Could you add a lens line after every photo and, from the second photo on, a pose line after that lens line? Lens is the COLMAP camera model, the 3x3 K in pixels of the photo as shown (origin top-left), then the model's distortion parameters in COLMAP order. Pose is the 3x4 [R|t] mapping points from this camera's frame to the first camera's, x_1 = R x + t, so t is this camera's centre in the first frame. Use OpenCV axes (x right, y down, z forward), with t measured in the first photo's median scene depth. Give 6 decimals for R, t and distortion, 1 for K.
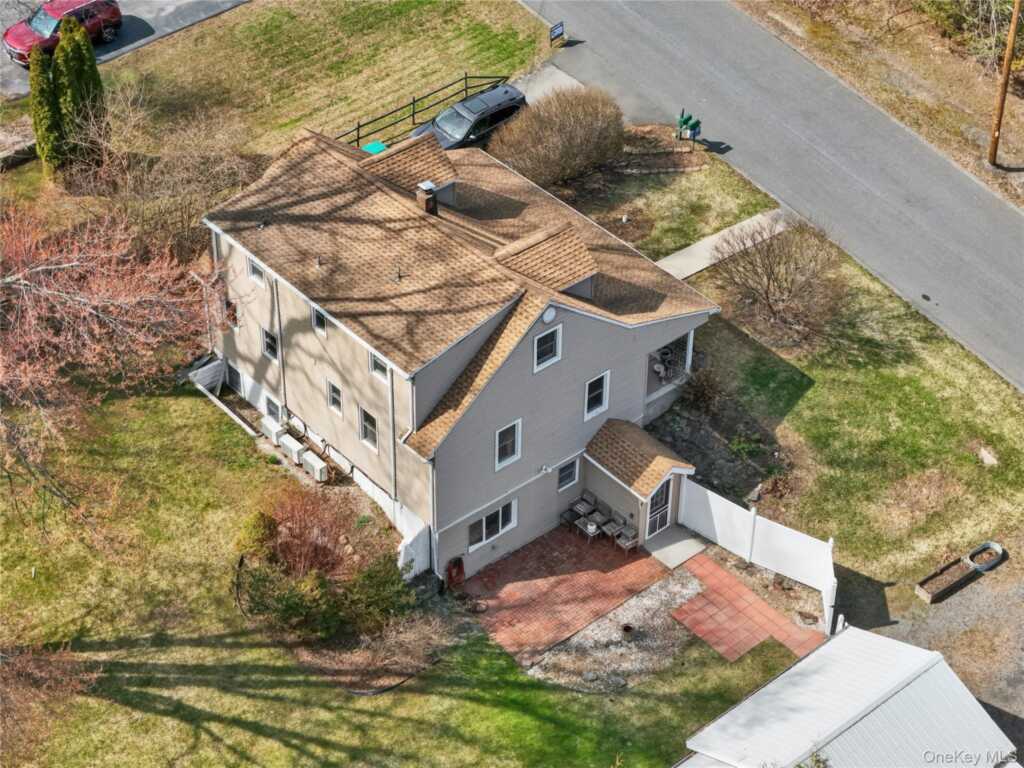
lens RADIAL K [[2092.5, 0, 517.3], [0, 2092.5, 383.8], [0, 0, 1]] dist [-0.171957, 0.000000]
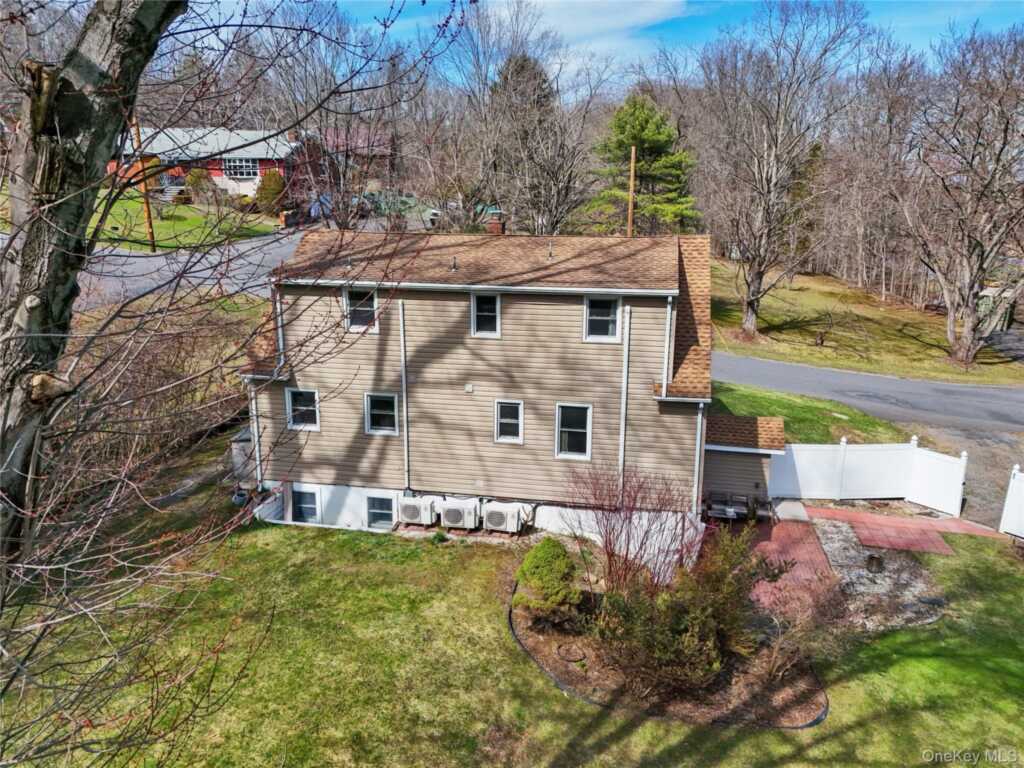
lens RADIAL K [[762.2, 0, 501.4], [0, 762.2, 383.3], [0, 0, 1]] dist [0.077561, -0.078799]
pose [[0.784161, -0.159168, 0.599798, -0.266477], [0.397714, 0.870851, -0.288863, 0.079404], [-0.476357, 0.465063, 0.746190, 0.755404]]
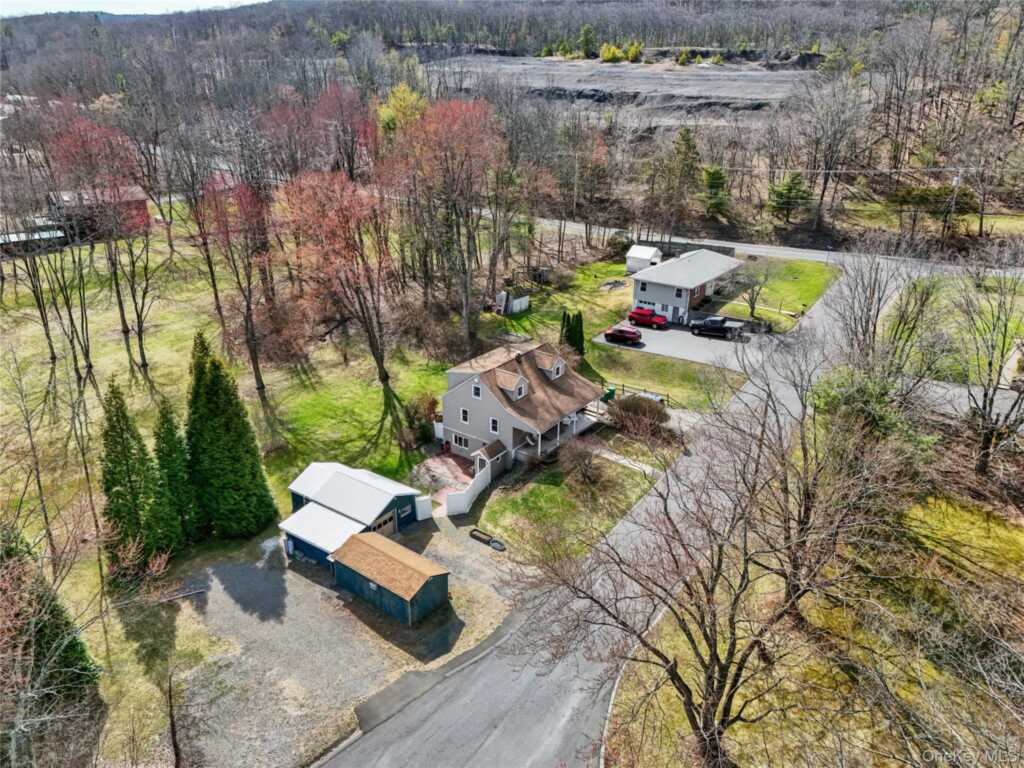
lens RADIAL K [[762.2, 0, 502.7], [0, 762.2, 374.1], [0, 0, 1]] dist [0.077561, -0.078799]
pose [[0.215518, 0.350644, -0.911373, 1.022297], [-0.626096, 0.765842, 0.146595, -0.221555], [0.749370, 0.539013, 0.384590, 0.537257]]
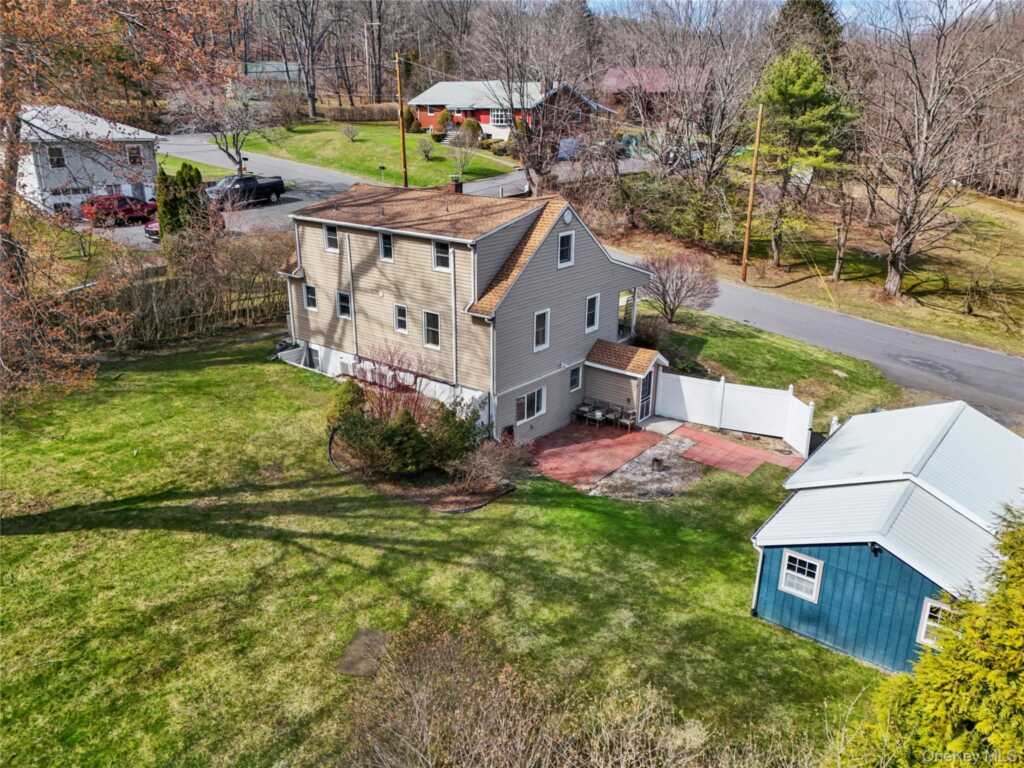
lens RADIAL K [[762.2, 0, 509.8], [0, 762.2, 385.9], [0, 0, 1]] dist [0.077561, -0.078799]
pose [[0.982740, -0.066230, 0.172732, -0.103457], [0.121101, 0.936166, -0.330042, 0.207118], [-0.139847, 0.345263, 0.928028, 0.558282]]
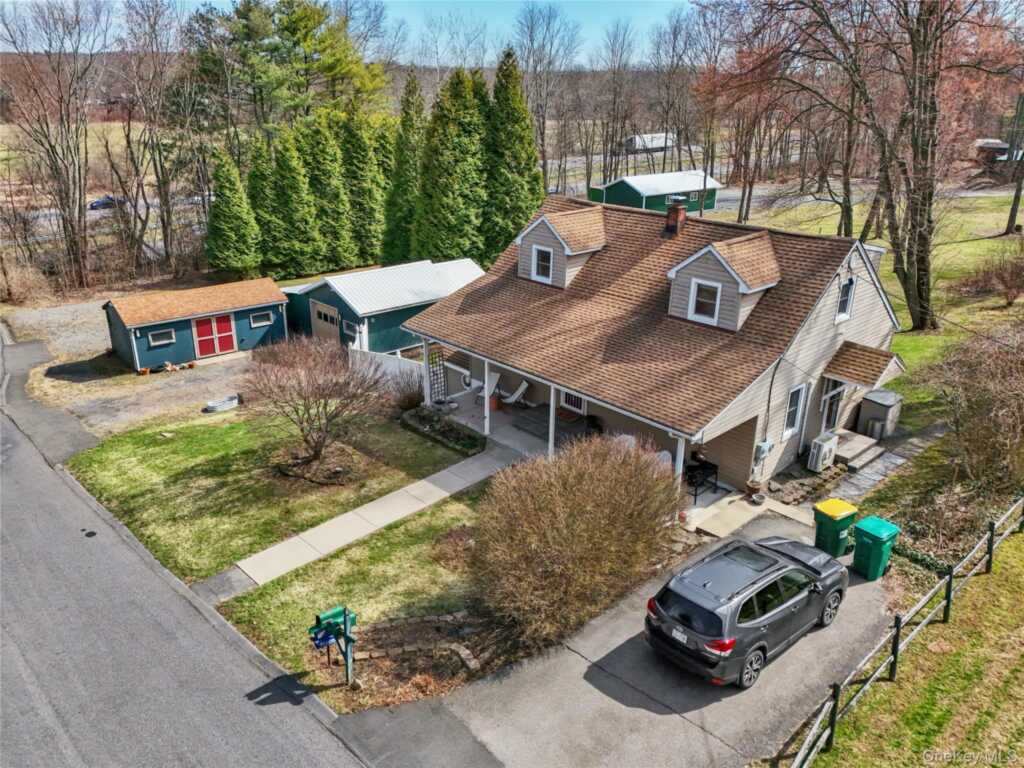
lens RADIAL K [[762.2, 0, 521.7], [0, 762.2, 387.3], [0, 0, 1]] dist [0.077561, -0.078799]
pose [[-0.998313, -0.011135, -0.056977, 0.058894], [-0.055278, 0.482229, 0.874299, -0.381650], [0.017741, 0.875974, -0.482031, 1.253679]]
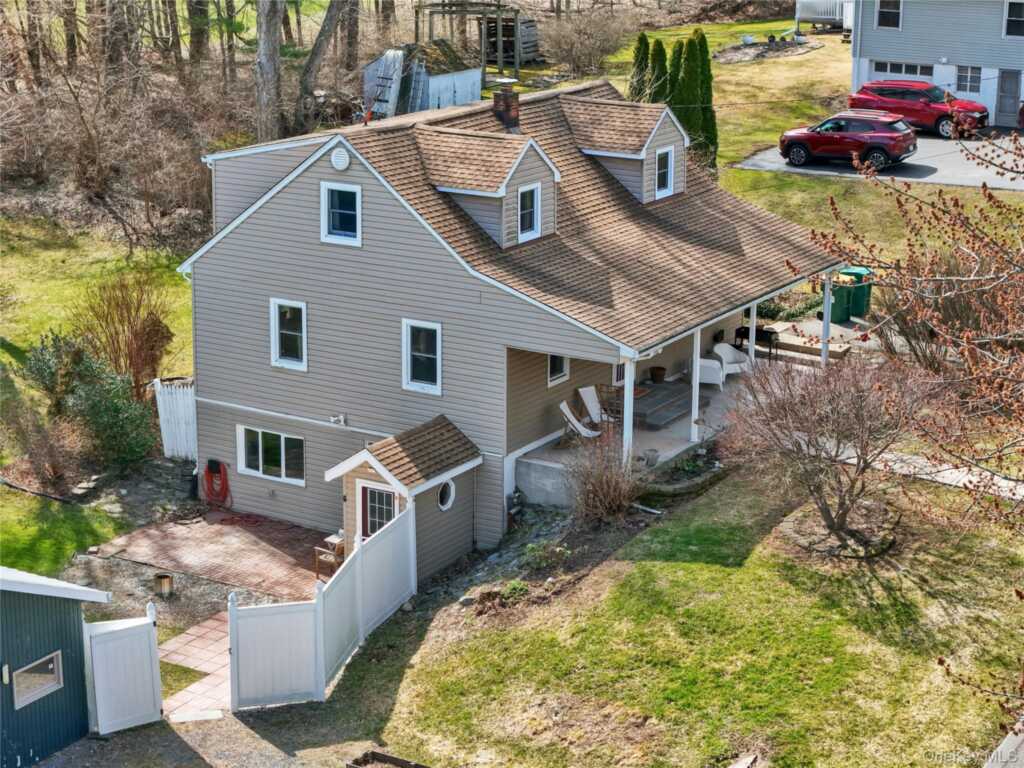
lens RADIAL K [[2092.5, 0, 515.5], [0, 2092.5, 383.9], [0, 0, 1]] dist [-0.171957, 0.000000]
pose [[0.309865, 0.236394, -0.920924, 0.692616], [-0.608536, 0.793526, -0.001063, -0.005192], [0.730526, 0.560745, 0.389740, 0.749778]]
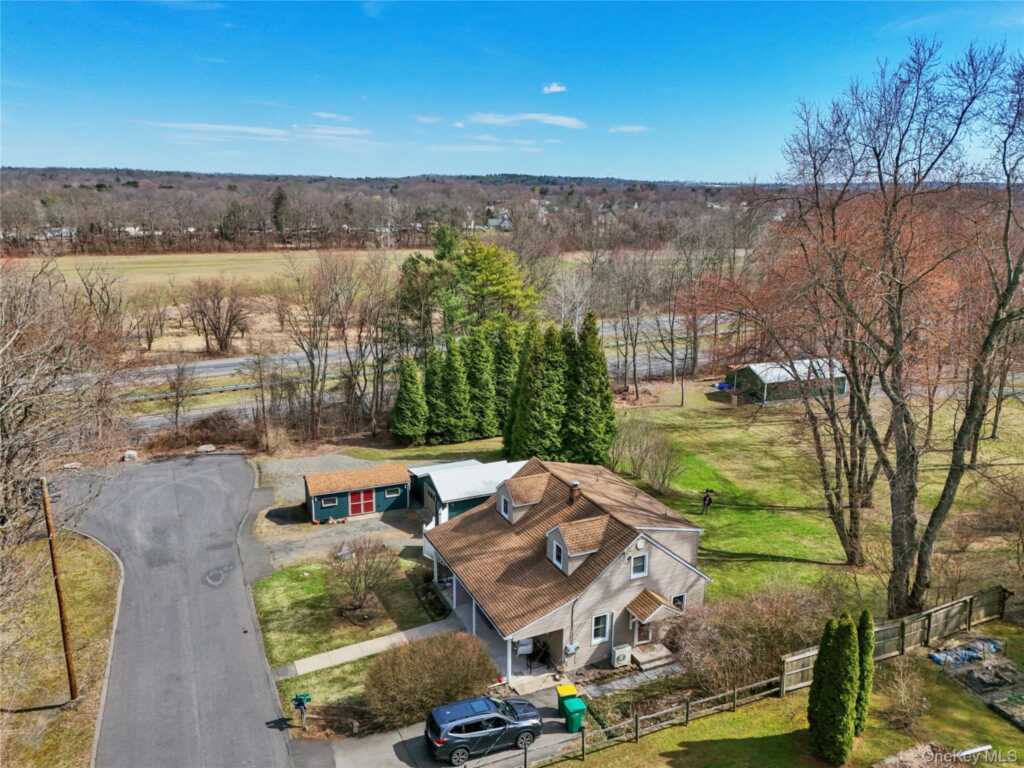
lens RADIAL K [[762.2, 0, 516.8], [0, 762.2, 375.0], [0, 0, 1]] dist [0.077561, -0.078799]
pose [[-0.960939, -0.089842, 0.261774, -0.156756], [0.154709, 0.609894, 0.777235, -0.667614], [-0.229482, 0.787374, -0.572171, 1.298495]]
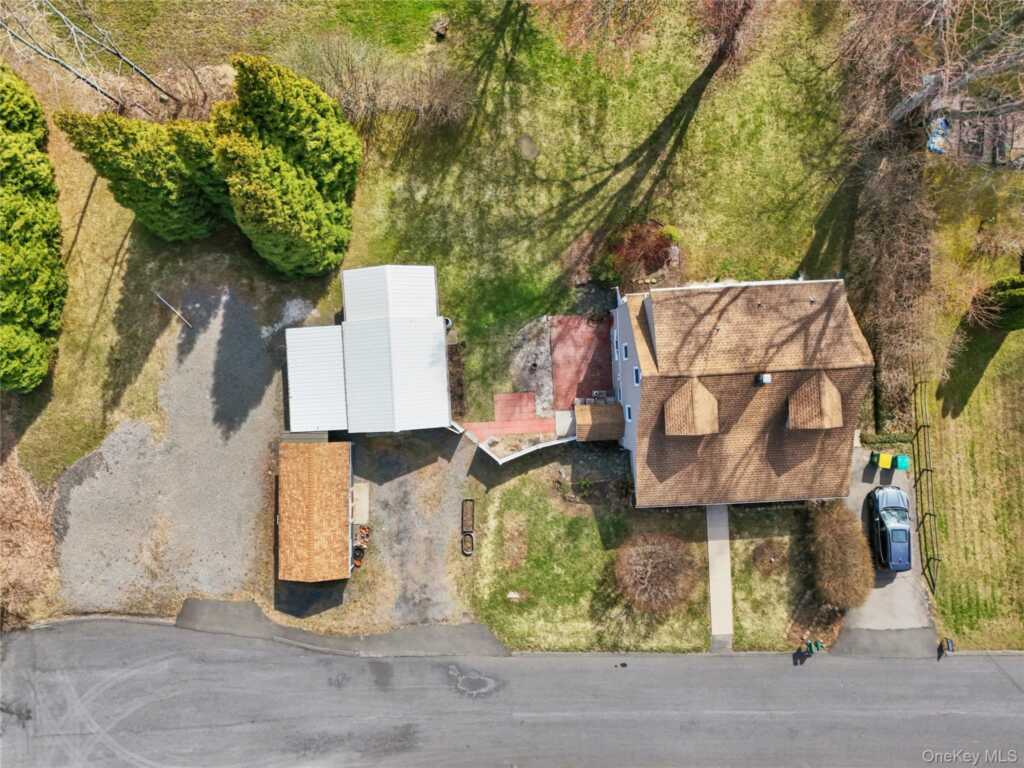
lens RADIAL K [[762.2, 0, 518.5], [0, 762.2, 386.2], [0, 0, 1]] dist [0.077561, -0.078799]
pose [[-0.616887, 0.785333, -0.051997, 0.116637], [-0.530672, -0.366239, 0.764367, -0.455965], [0.581239, 0.499121, 0.642682, 0.484384]]
